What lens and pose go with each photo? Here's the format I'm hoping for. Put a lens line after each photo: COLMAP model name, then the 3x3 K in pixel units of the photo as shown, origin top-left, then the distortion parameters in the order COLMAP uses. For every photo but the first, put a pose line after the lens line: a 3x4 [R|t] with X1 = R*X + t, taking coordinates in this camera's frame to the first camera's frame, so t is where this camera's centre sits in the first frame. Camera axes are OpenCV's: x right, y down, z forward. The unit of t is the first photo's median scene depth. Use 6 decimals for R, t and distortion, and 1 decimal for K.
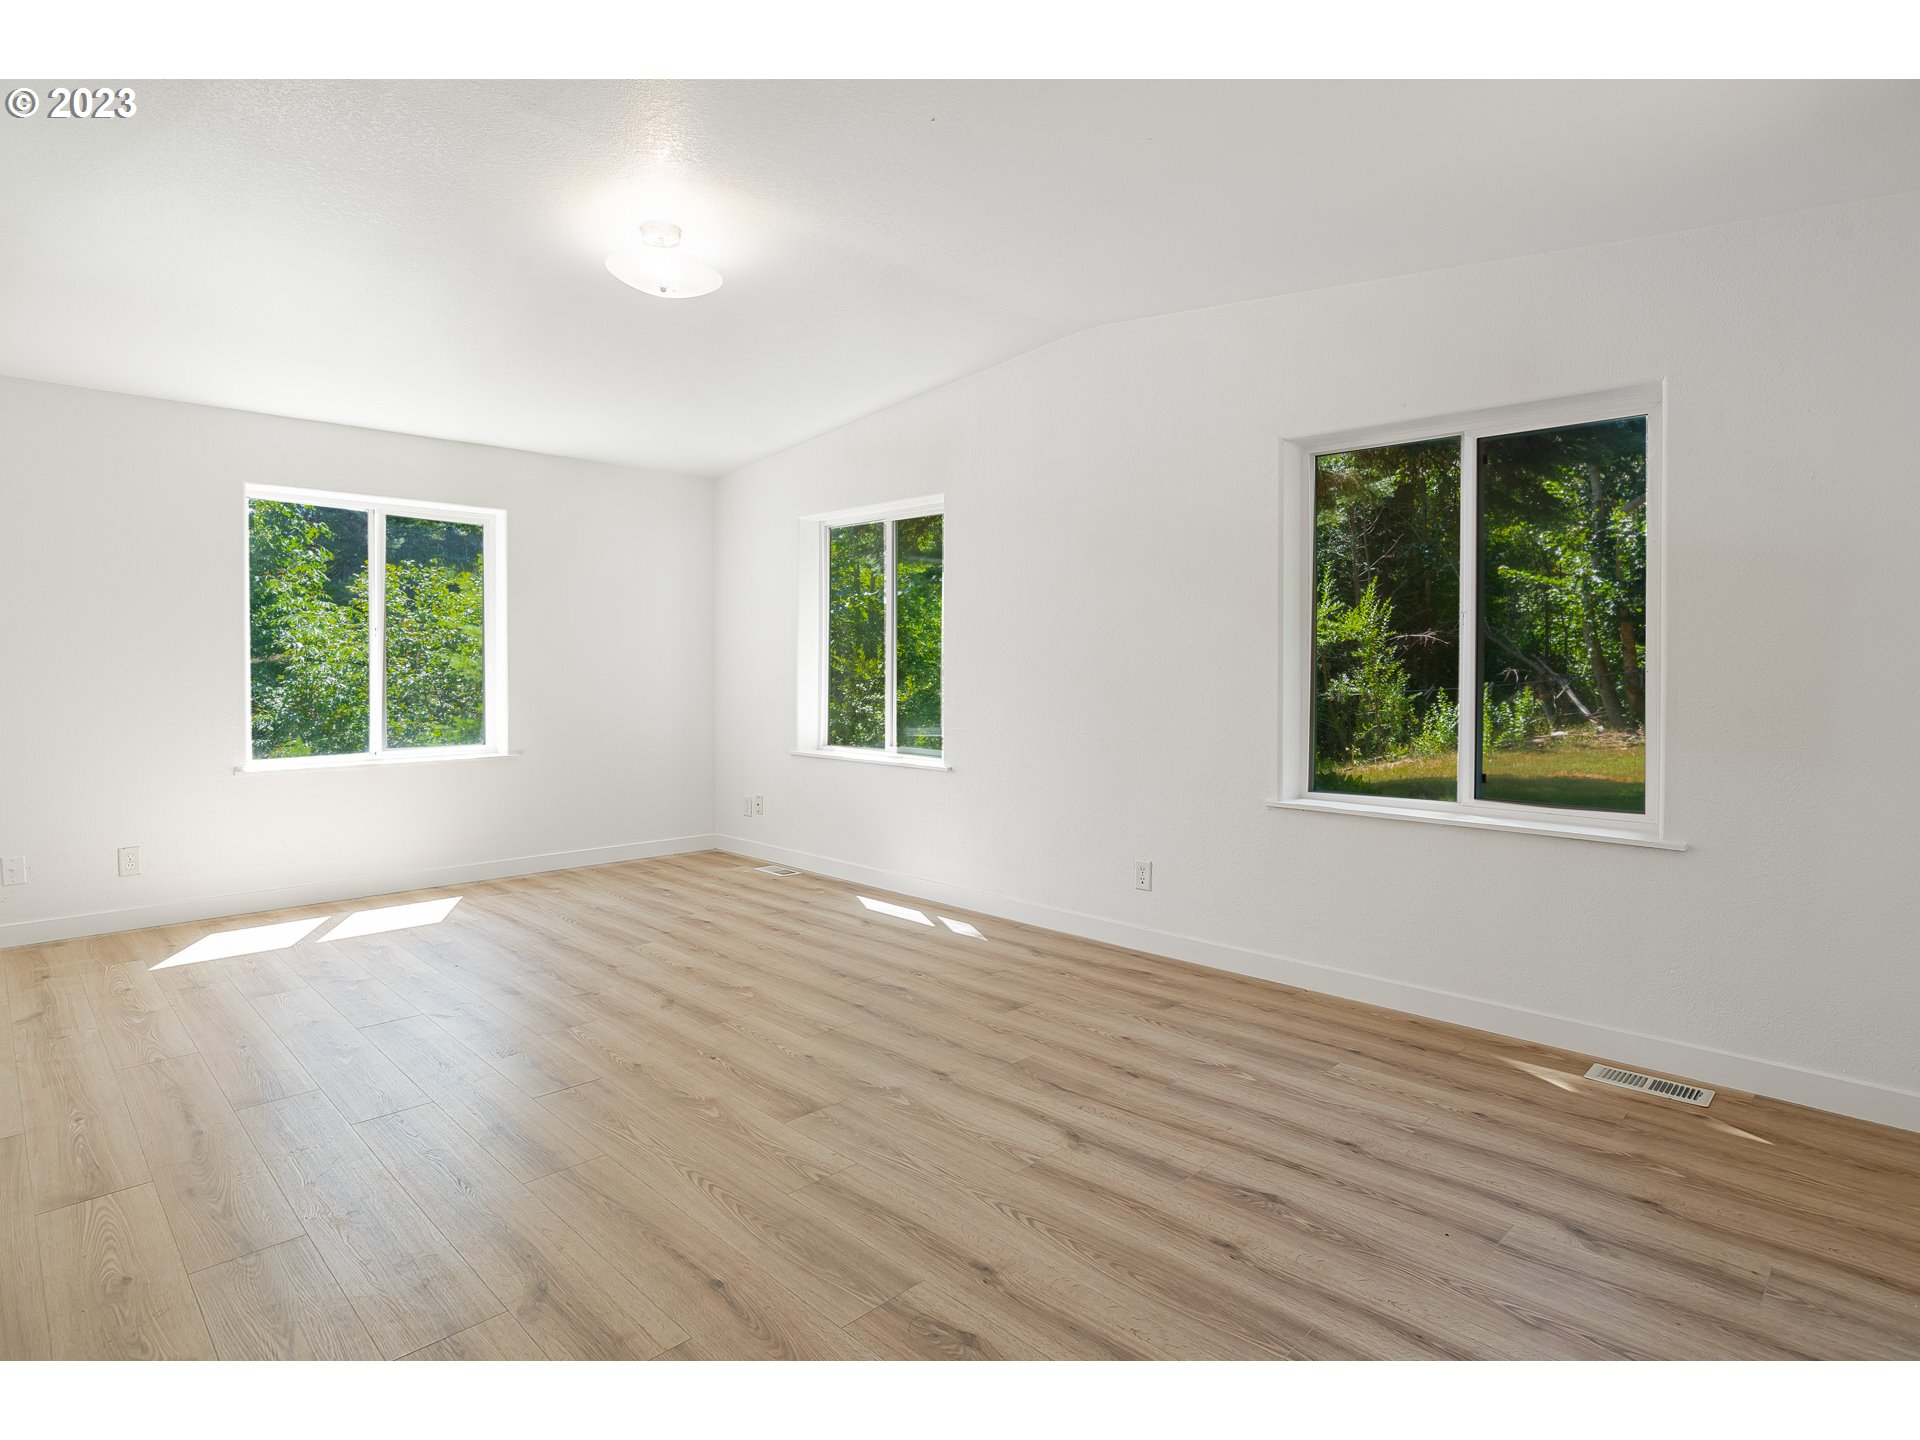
lens RADIAL K [[1015.9, 0, 968.0], [0, 1015.9, 706.0], [0, 0, 1]] dist [-0.031143, 0.001182]
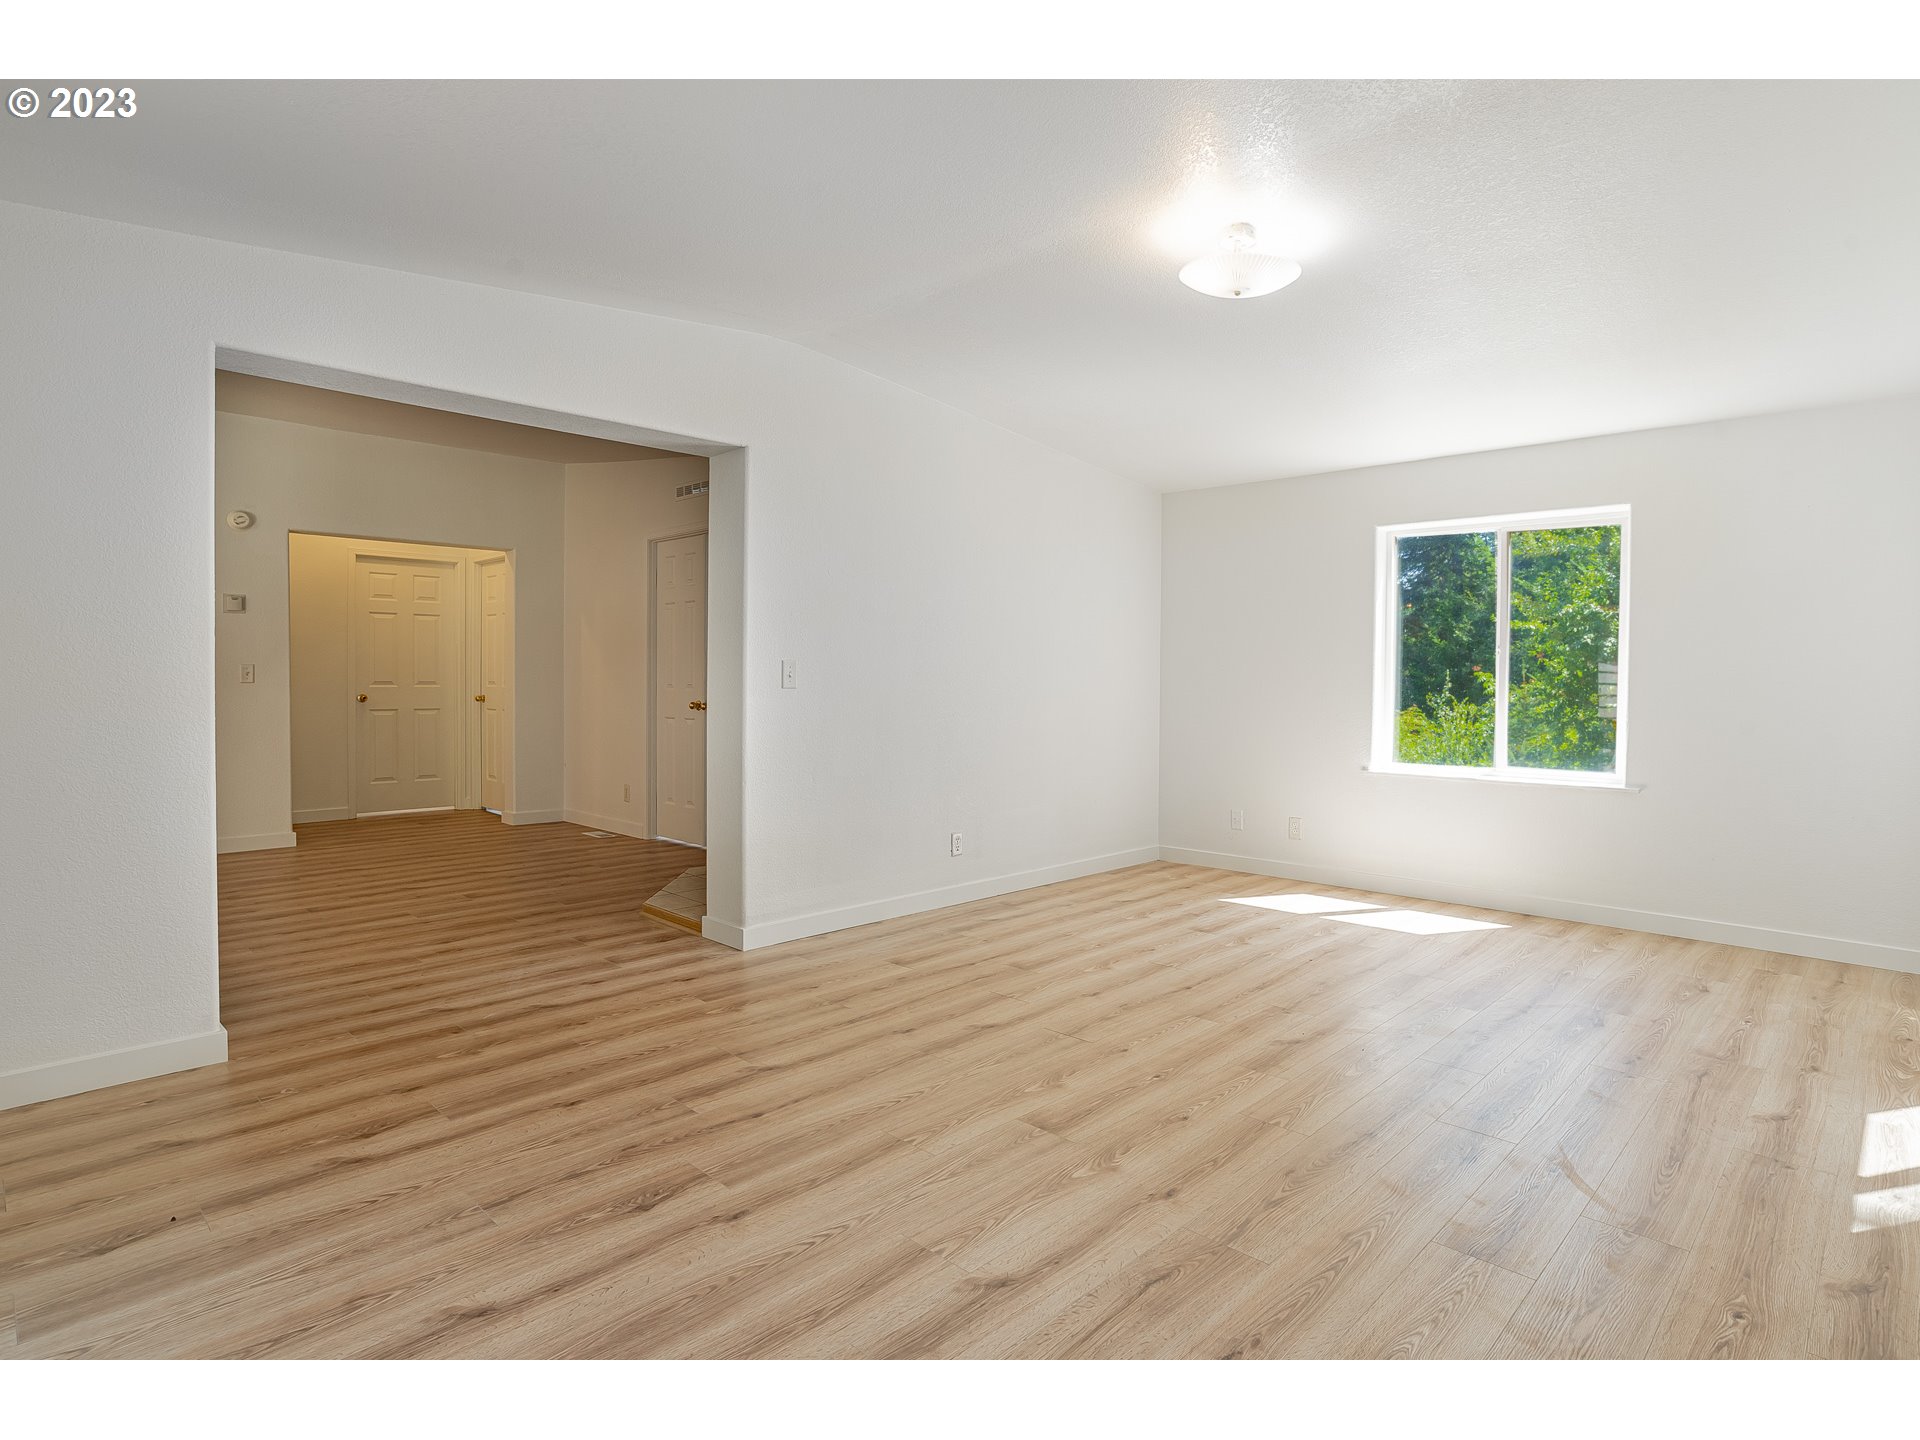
lens RADIAL K [[1015.9, 0, 968.0], [0, 1015.9, 706.0], [0, 0, 1]] dist [-0.031143, 0.001182]
pose [[-0.001842, 0.022430, -0.999747, 0.768568], [-0.044646, 0.998750, 0.022490, -0.026770], [0.999001, 0.044676, -0.000838, 0.851988]]
